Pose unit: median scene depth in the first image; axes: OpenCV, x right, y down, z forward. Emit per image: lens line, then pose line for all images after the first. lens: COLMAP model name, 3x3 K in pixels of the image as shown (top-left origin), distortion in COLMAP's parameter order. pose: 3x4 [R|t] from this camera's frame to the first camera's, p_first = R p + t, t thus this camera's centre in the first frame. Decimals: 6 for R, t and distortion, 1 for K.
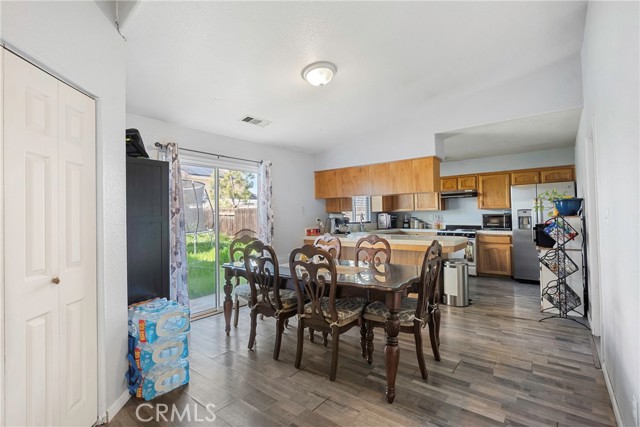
lens RADIAL K [[286.4, 0, 324.1], [0, 286.4, 207.7], [0, 0, 1]] dist [-0.005828, 0.000804]
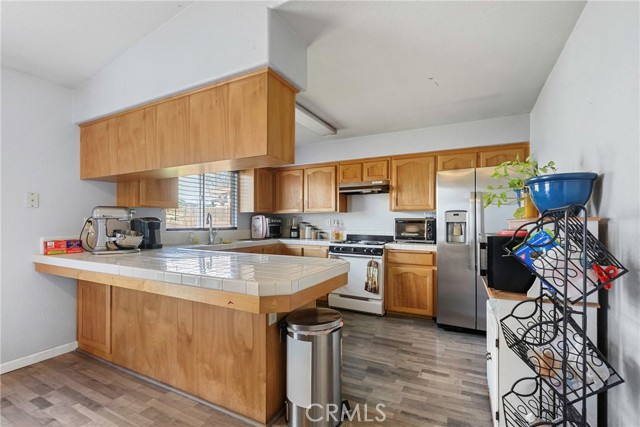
lens RADIAL K [[286.4, 0, 317.3], [0, 286.4, 219.8], [0, 0, 1]] dist [-0.005828, 0.000804]
pose [[0.981419, 0.019999, 0.190831, 0.265482], [-0.023108, 0.999634, 0.014081, 0.021528], [-0.190480, -0.018229, 0.981522, 0.409974]]
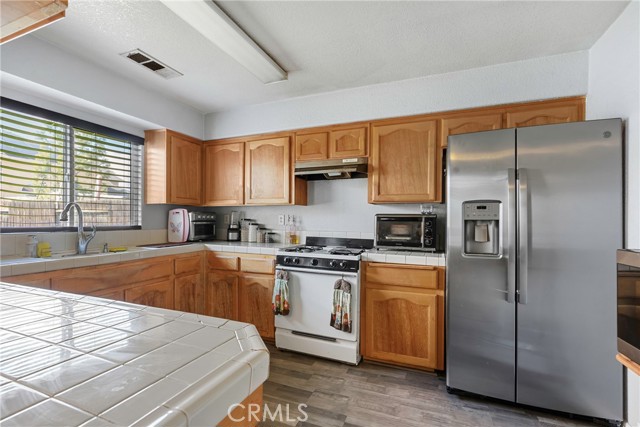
lens RADIAL K [[286.4, 0, 316.1], [0, 286.4, 219.5], [0, 0, 1]] dist [-0.005828, 0.000804]
pose [[0.956706, 0.024100, 0.290056, 0.353451], [-0.031074, 0.999328, 0.019462, 0.026457], [-0.289392, -0.027632, 0.956812, 0.633864]]
